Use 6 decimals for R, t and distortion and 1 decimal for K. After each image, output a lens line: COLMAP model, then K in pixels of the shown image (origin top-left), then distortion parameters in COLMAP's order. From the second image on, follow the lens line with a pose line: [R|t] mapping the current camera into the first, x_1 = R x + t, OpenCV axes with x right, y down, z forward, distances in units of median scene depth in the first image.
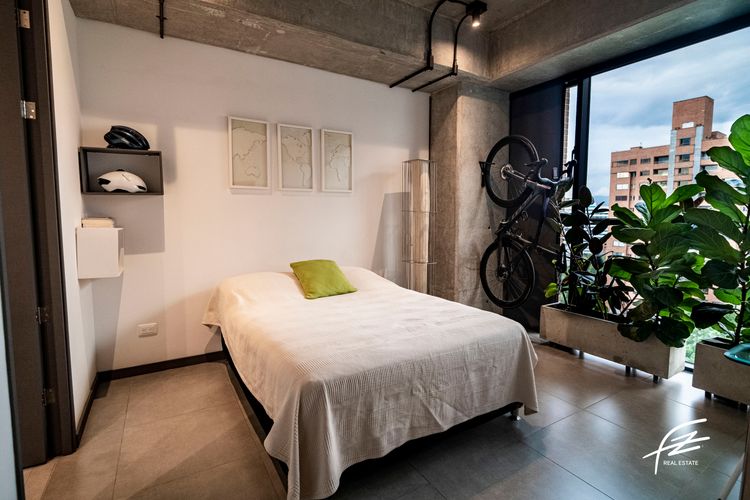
lens RADIAL K [[355.9, 0, 369.7], [0, 355.9, 249.1], [0, 0, 1]] dist [-0.000153, -0.001722]
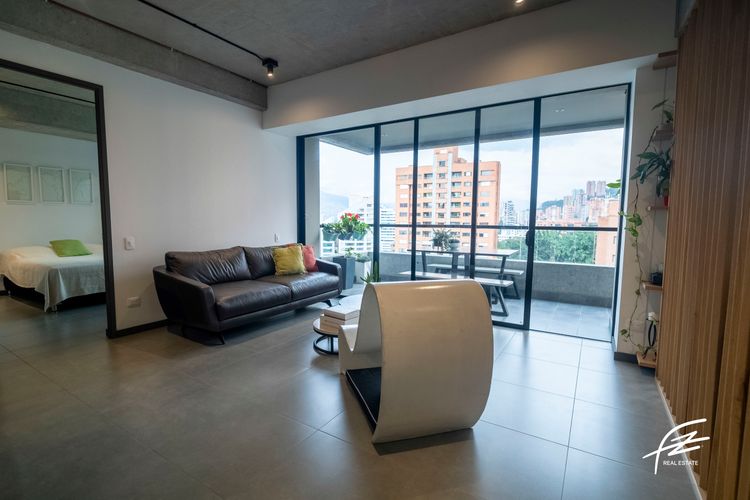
lens RADIAL K [[355.9, 0, 369.7], [0, 355.9, 249.1], [0, 0, 1]] dist [-0.000153, -0.001722]
pose [[0.889354, -0.036499, 0.455760, 0.357453], [0.040226, 0.999189, 0.001523, 0.121601], [-0.455446, 0.016979, 0.890102, -1.217073]]
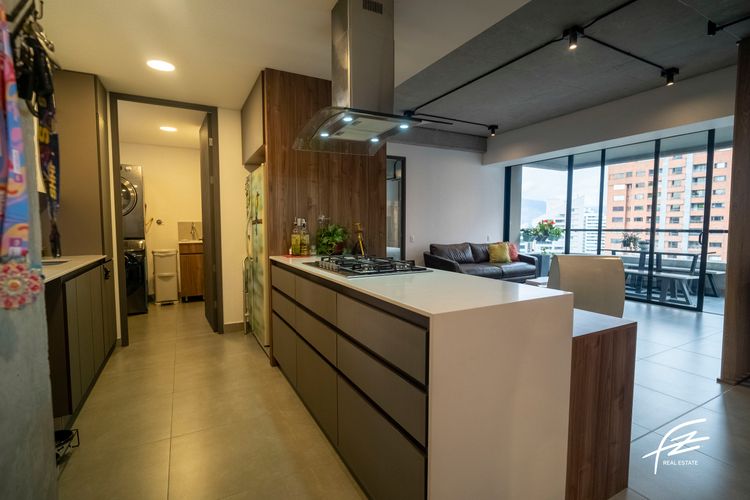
lens RADIAL K [[355.9, 0, 369.7], [0, 355.9, 249.1], [0, 0, 1]] dist [-0.000153, -0.001722]
pose [[0.999082, -0.001877, -0.042805, 0.062533], [0.000626, 0.999573, -0.029209, 0.189900], [0.042842, 0.029156, 0.998656, -1.894187]]
